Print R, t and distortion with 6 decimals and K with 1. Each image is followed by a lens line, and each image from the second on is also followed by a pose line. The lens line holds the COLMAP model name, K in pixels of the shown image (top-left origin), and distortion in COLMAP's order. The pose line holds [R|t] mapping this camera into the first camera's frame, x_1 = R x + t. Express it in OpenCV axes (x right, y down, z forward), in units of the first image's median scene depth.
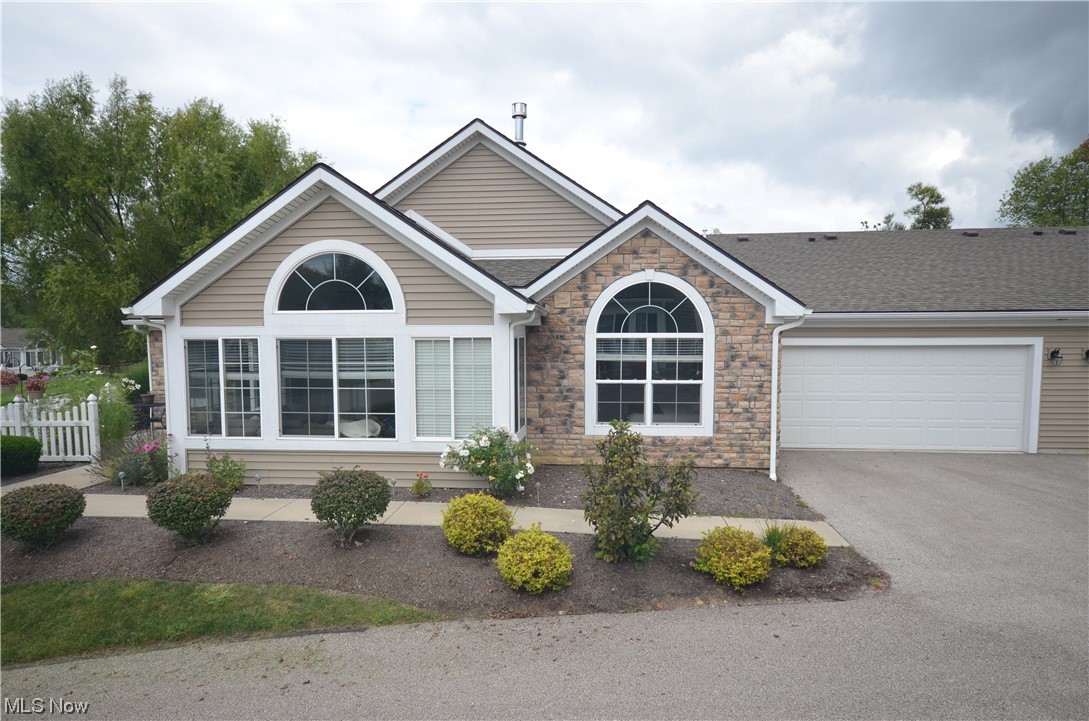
lens RADIAL K [[653.8, 0, 546.9], [0, 653.8, 355.3], [0, 0, 1]] dist [0.003160, 0.007914]
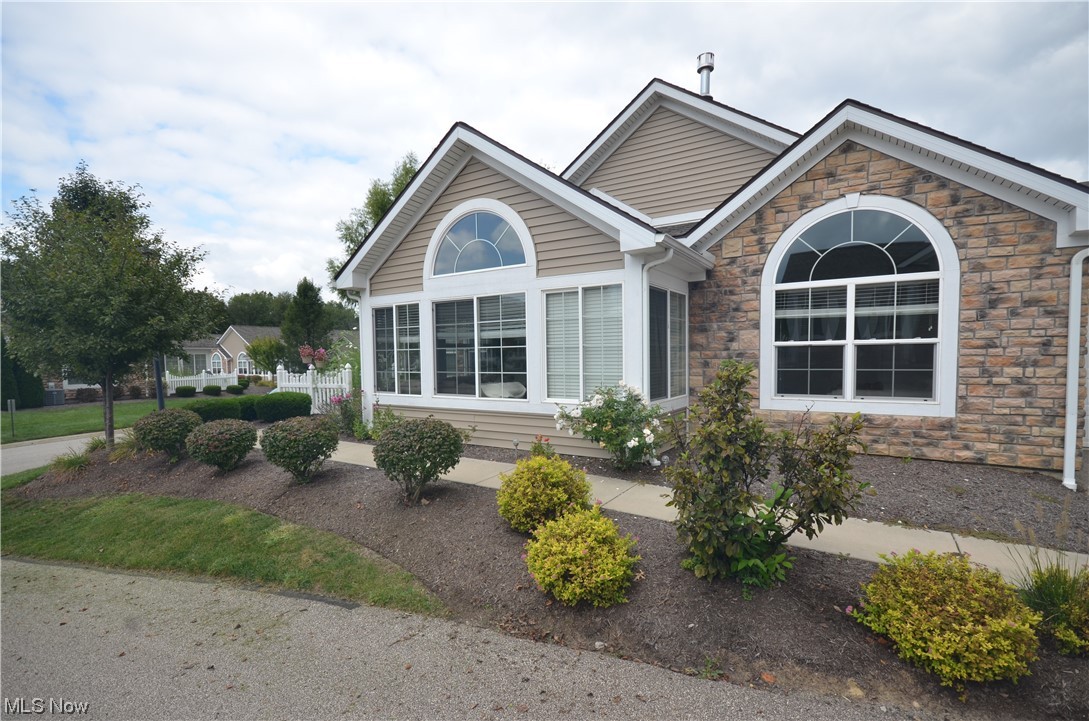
lens RADIAL K [[520.1, 0, 538.1], [0, 520.1, 369.1], [0, 0, 1]] dist [0.010566, -0.009200]
pose [[0.887270, 0.004970, -0.461223, 0.127930], [-0.002579, 0.999980, 0.005815, 0.077851], [0.461243, -0.003970, 0.887265, 0.332988]]
